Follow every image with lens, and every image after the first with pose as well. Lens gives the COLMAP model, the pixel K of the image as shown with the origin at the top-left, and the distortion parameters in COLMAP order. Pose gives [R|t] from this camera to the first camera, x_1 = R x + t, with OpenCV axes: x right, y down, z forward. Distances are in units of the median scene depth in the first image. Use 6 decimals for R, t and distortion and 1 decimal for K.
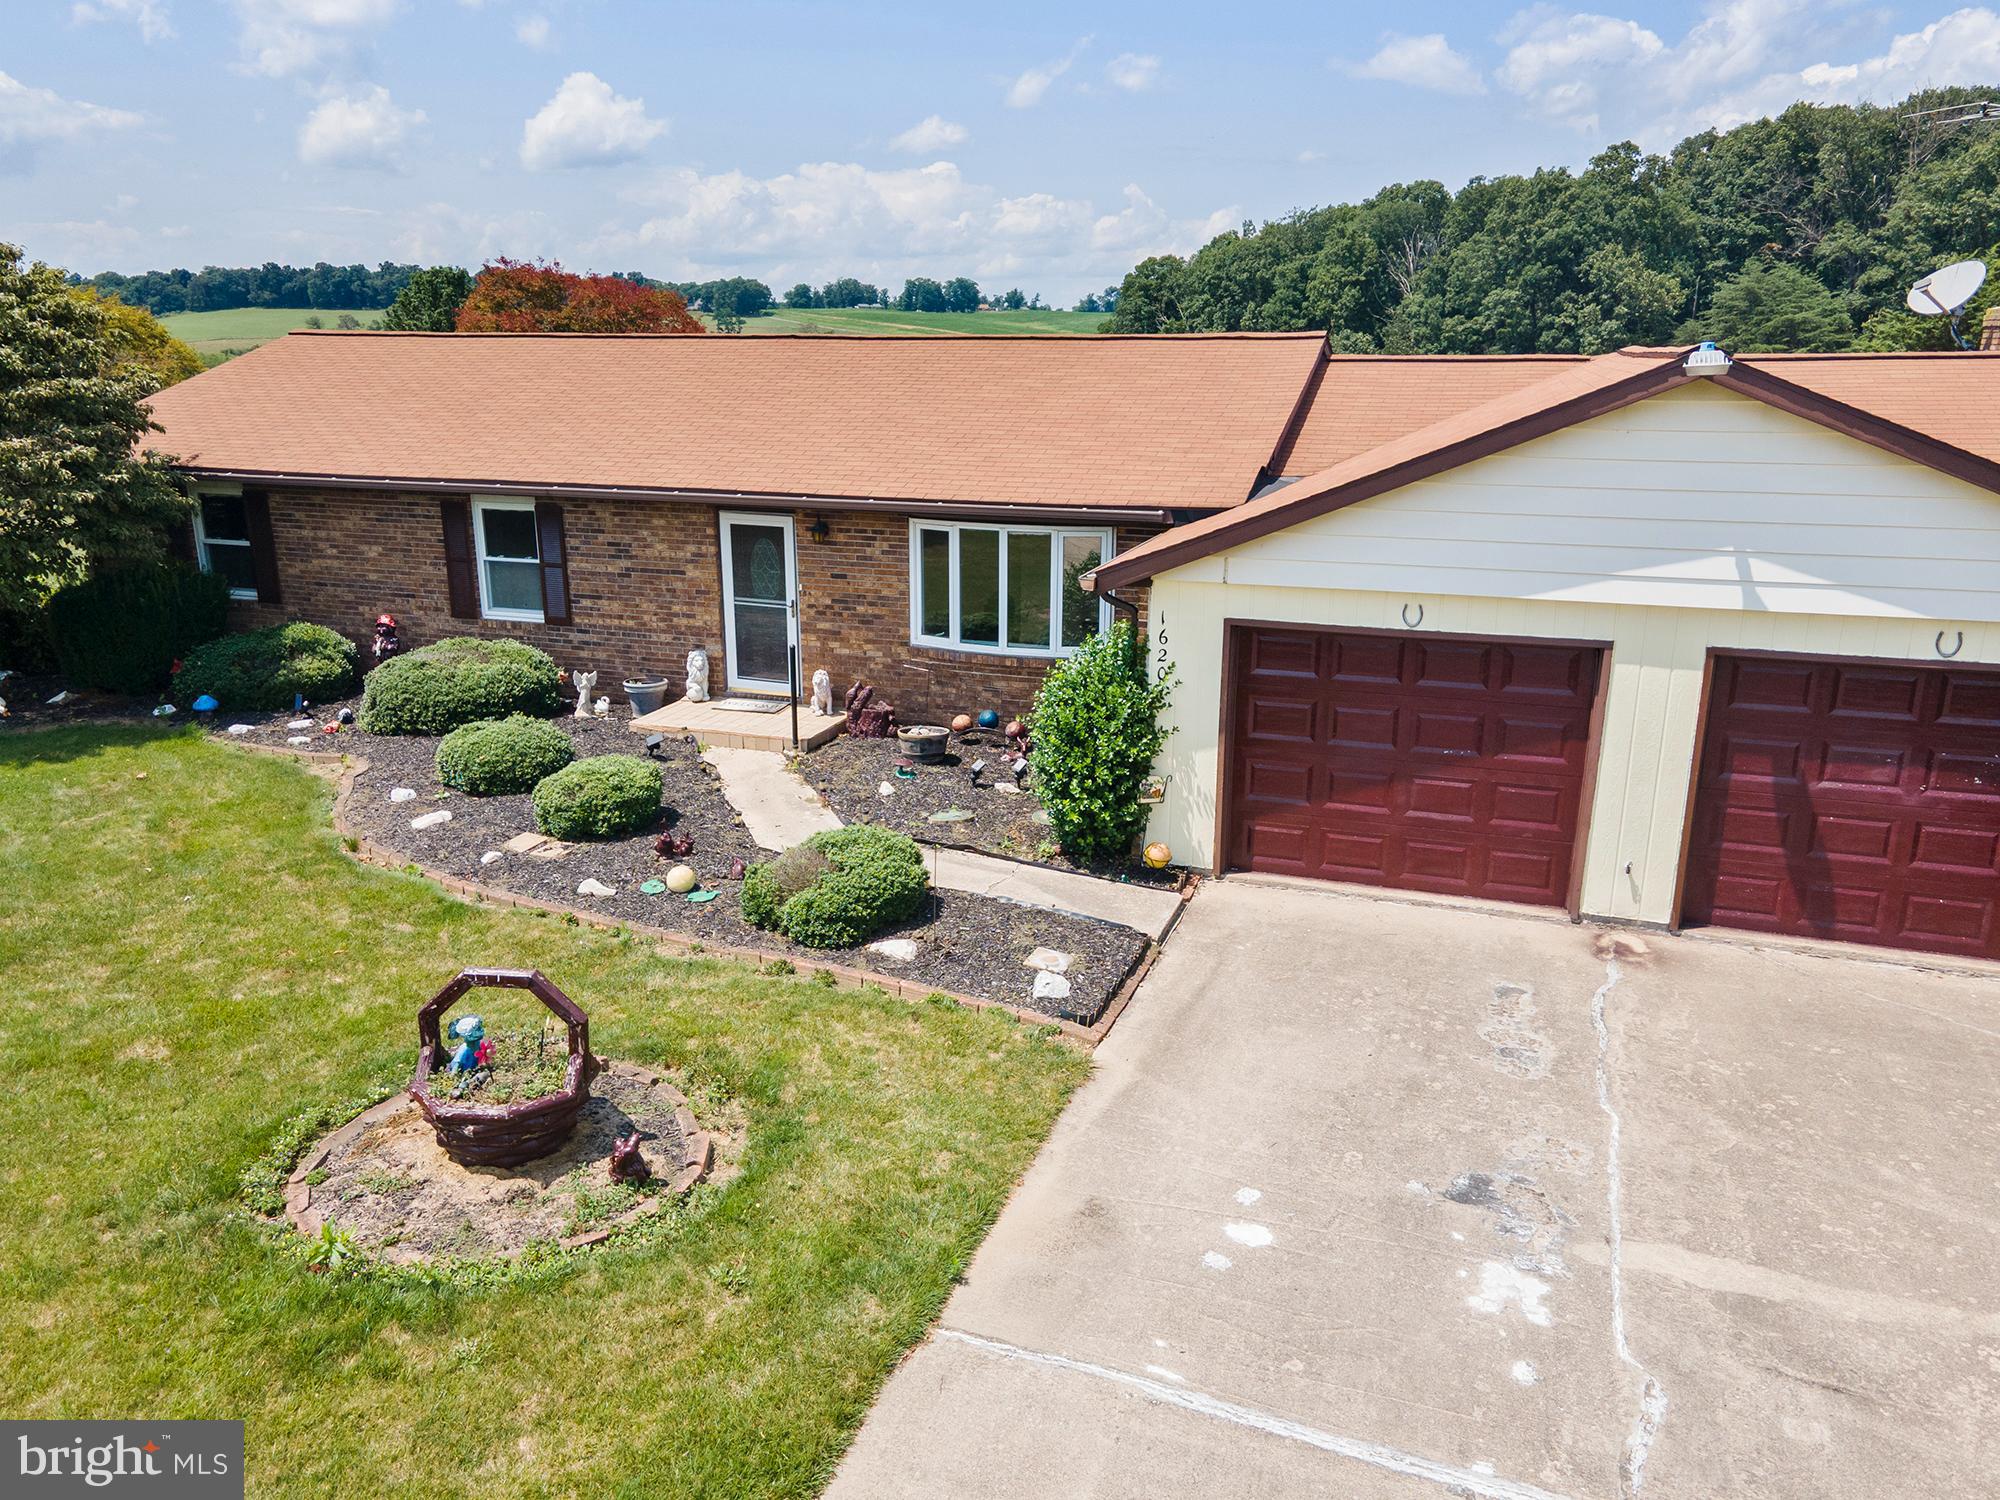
lens RADIAL K [[1451.7, 0, 998.6], [0, 1451.7, 755.4], [0, 0, 1]] dist [0.025068, 0.026079]
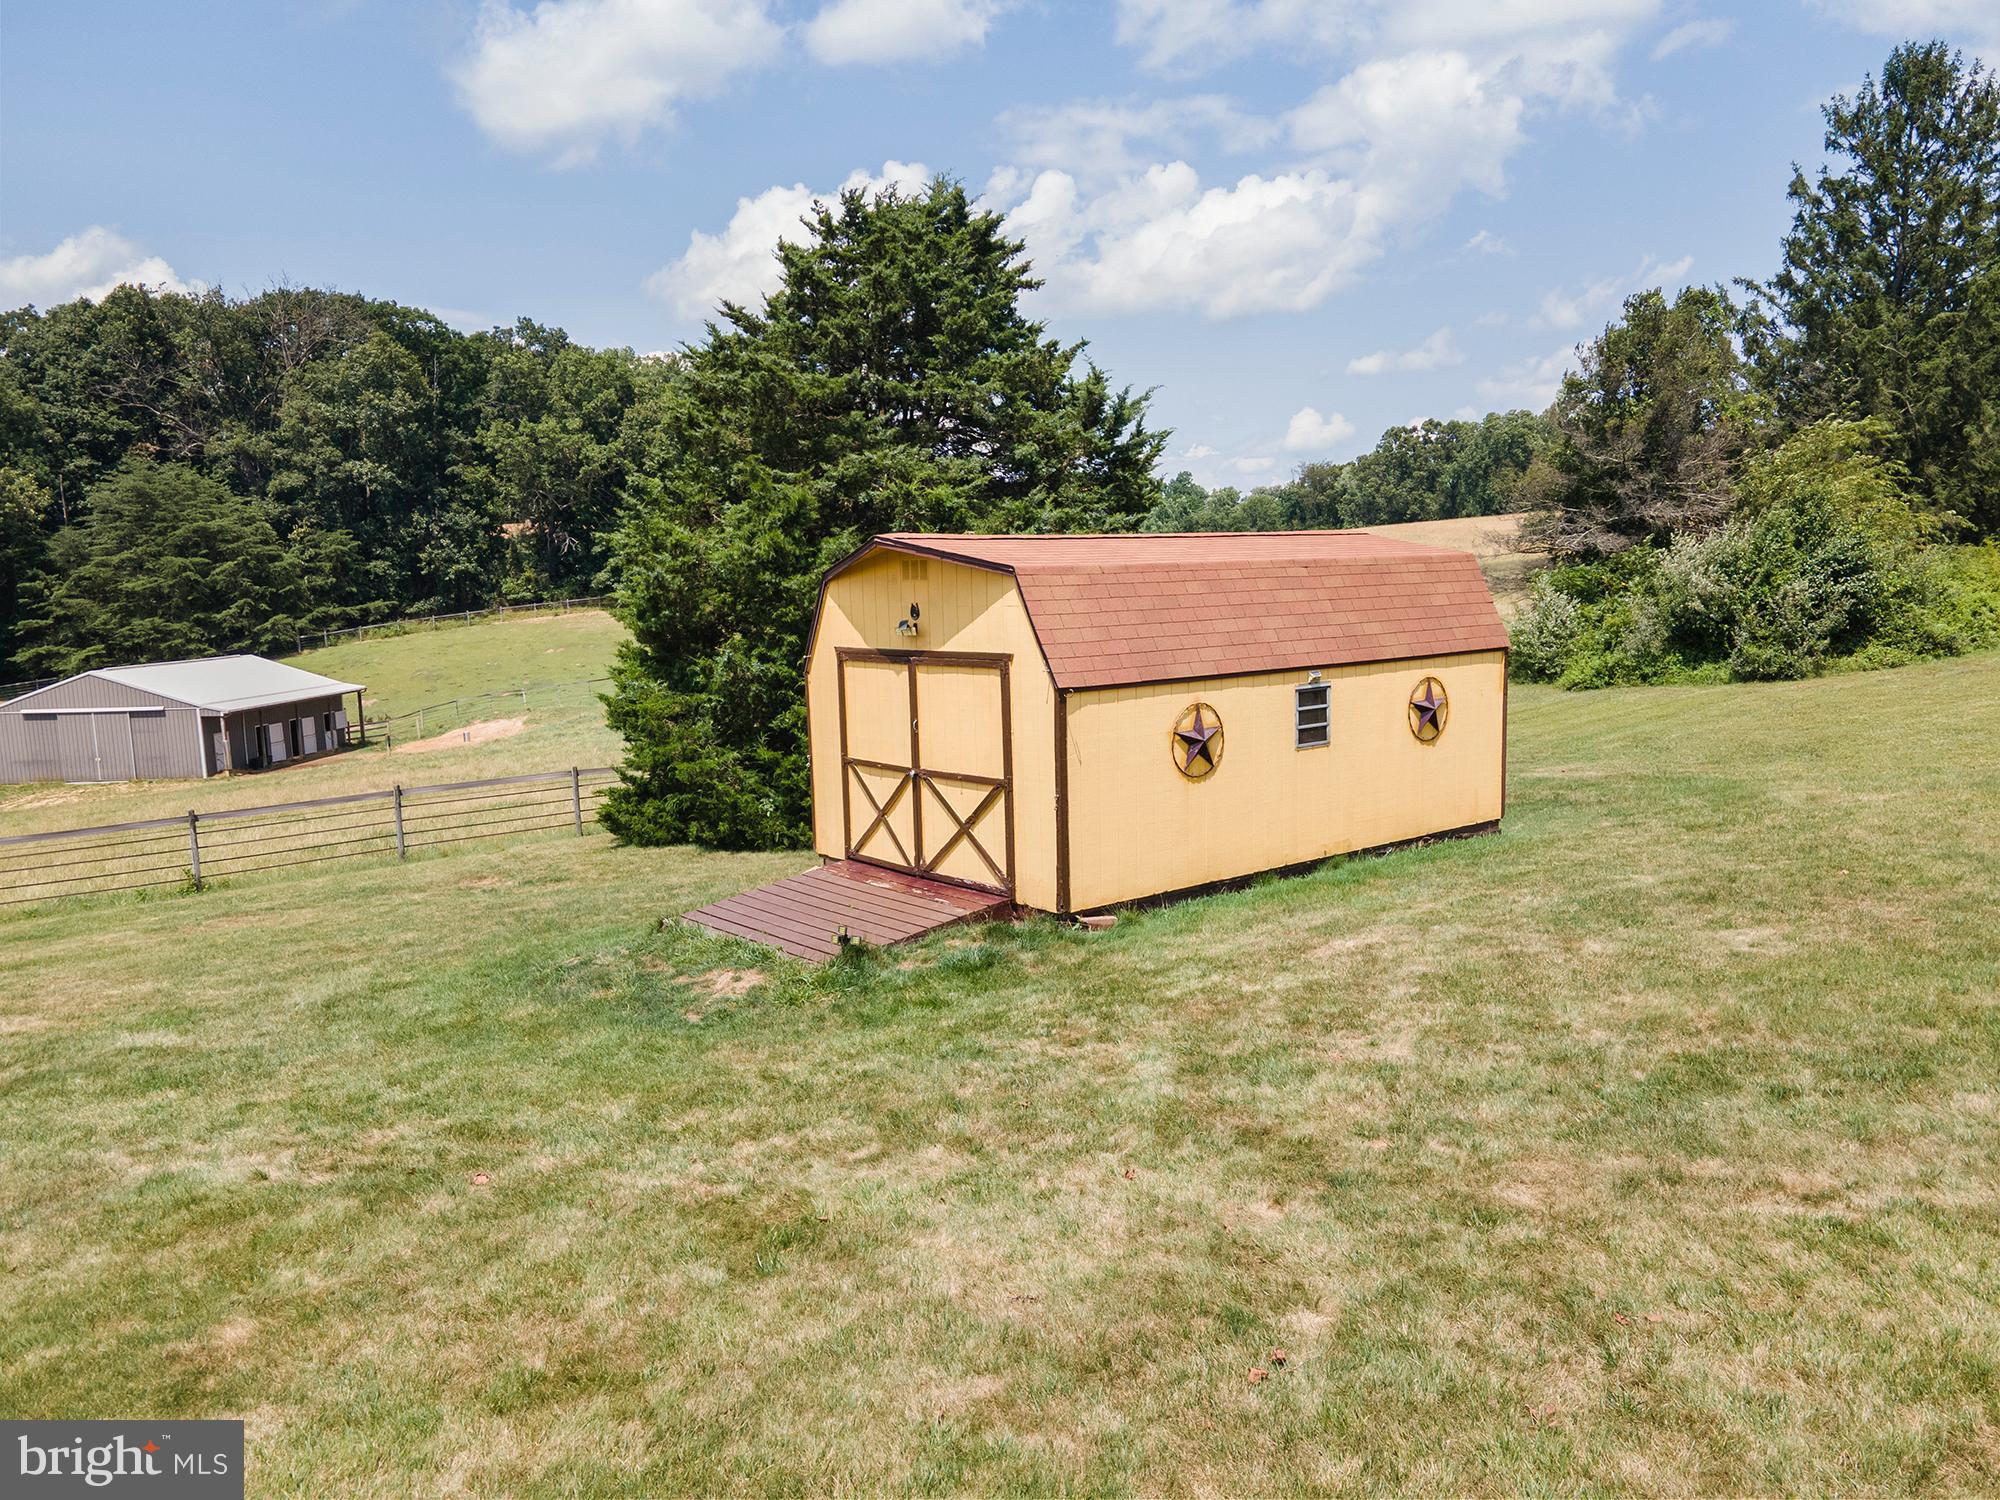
lens RADIAL K [[1451.7, 0, 1017.5], [0, 1451.7, 751.7], [0, 0, 1]] dist [0.025068, 0.026079]
pose [[0.524434, -0.124965, 0.842231, 0.074467], [0.263081, 0.964552, -0.020699, -0.041123], [-0.809788, 0.232430, 0.538720, 0.220199]]
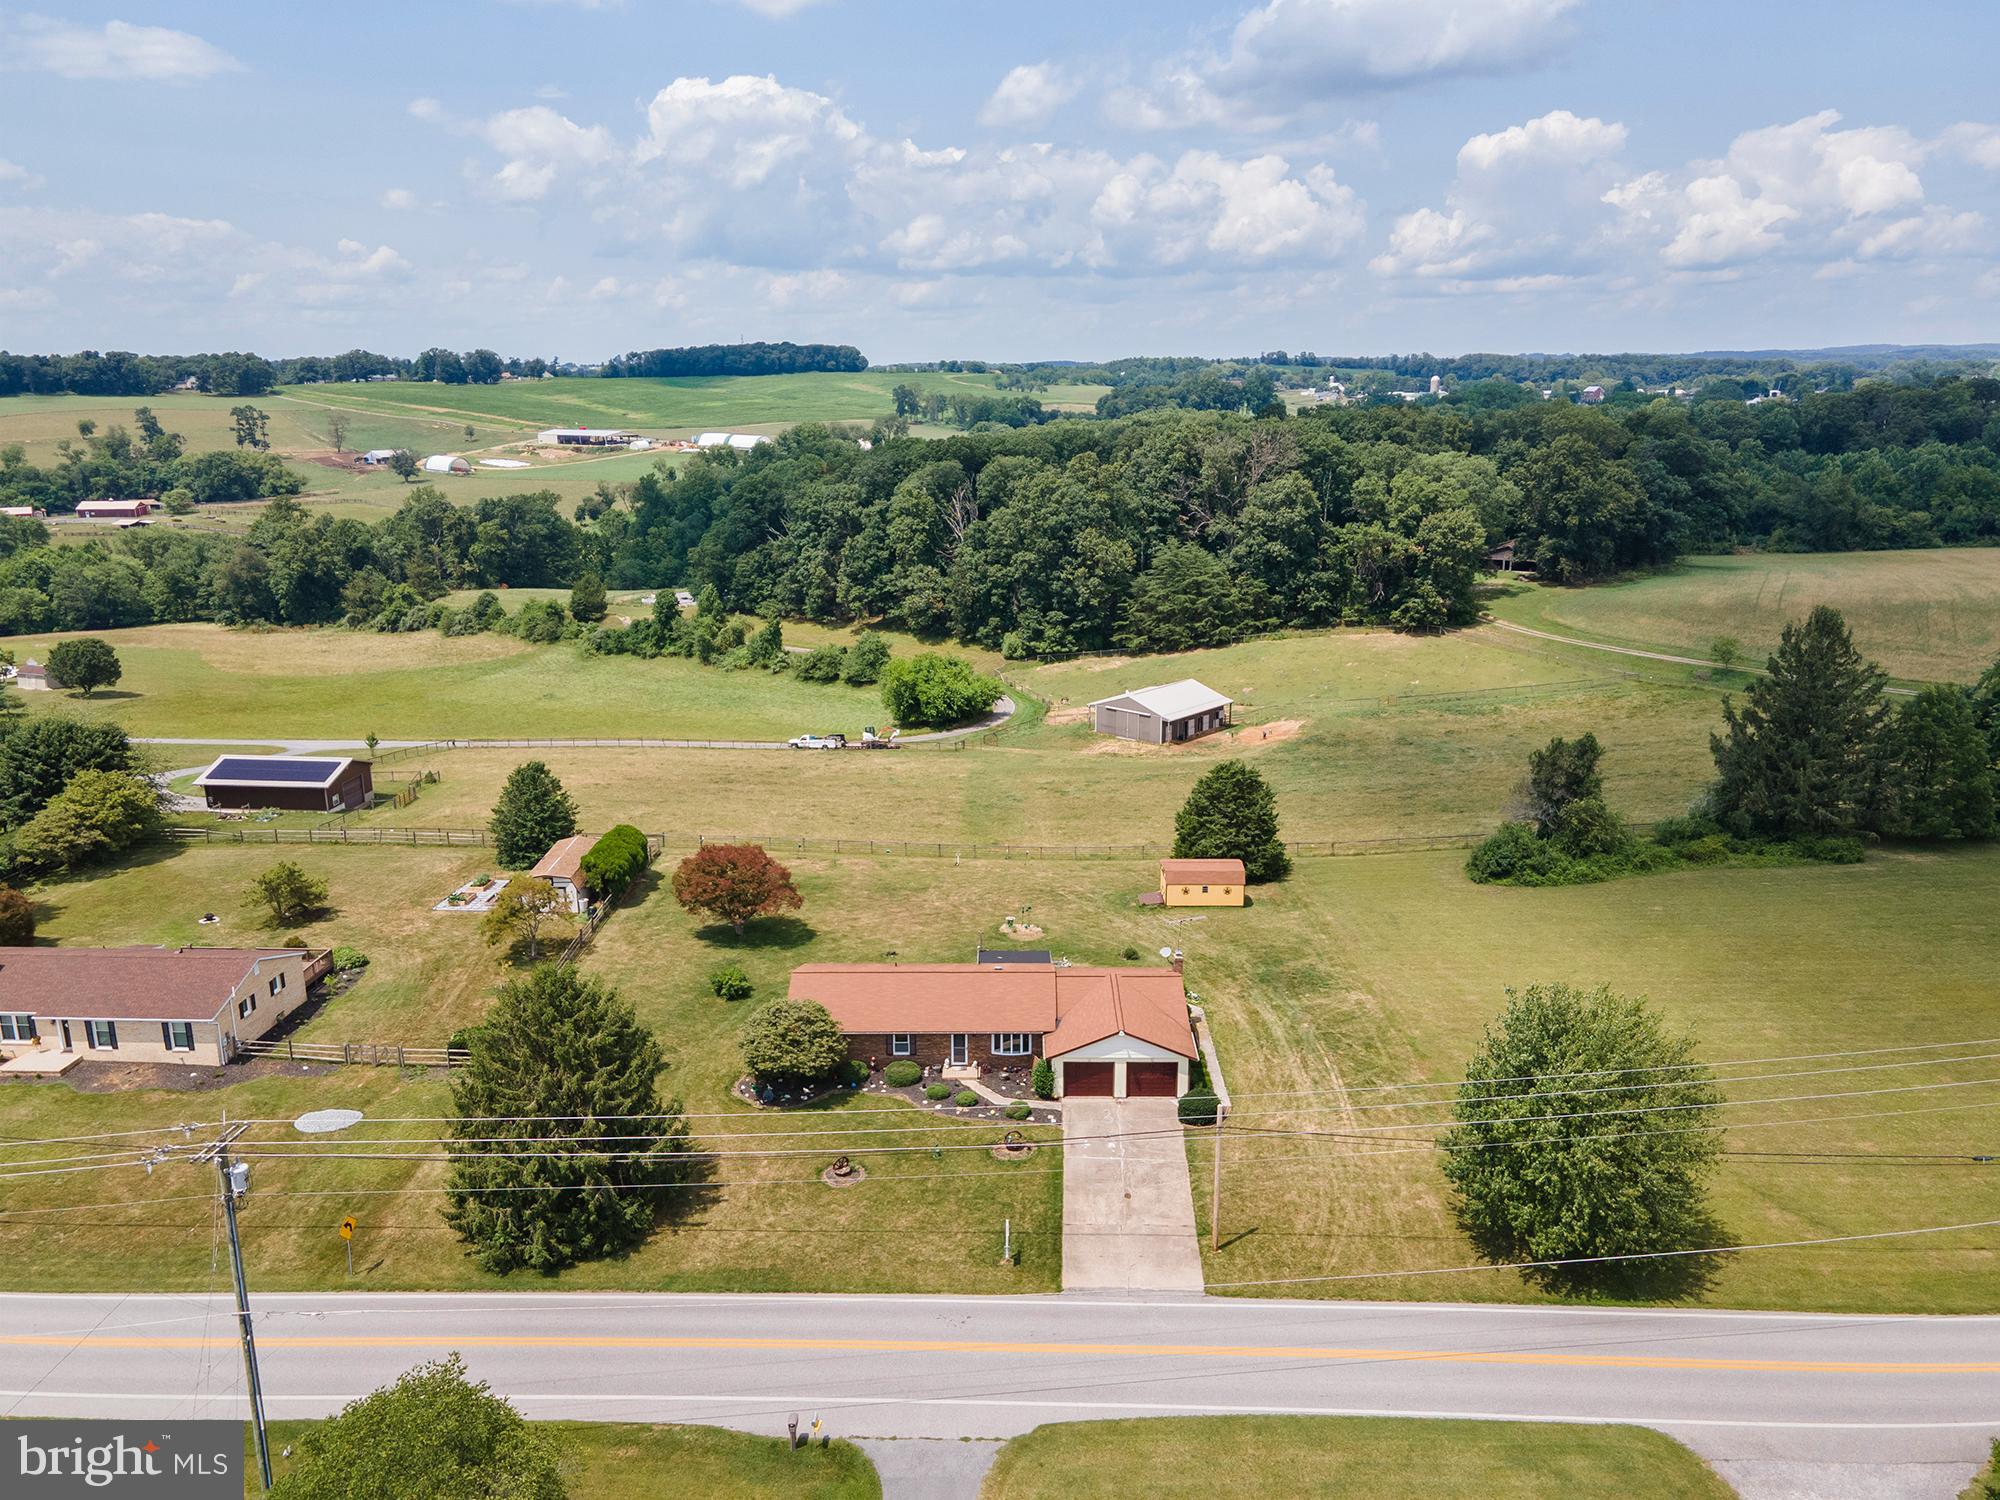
lens RADIAL K [[1451.7, 0, 1003.0], [0, 1451.7, 737.8], [0, 0, 1]] dist [0.025068, 0.026079]
pose [[0.947186, -0.085124, 0.309182, -0.156595], [0.094404, 0.995419, -0.015150, -0.114239], [-0.306476, 0.043538, 0.950882, -0.409973]]
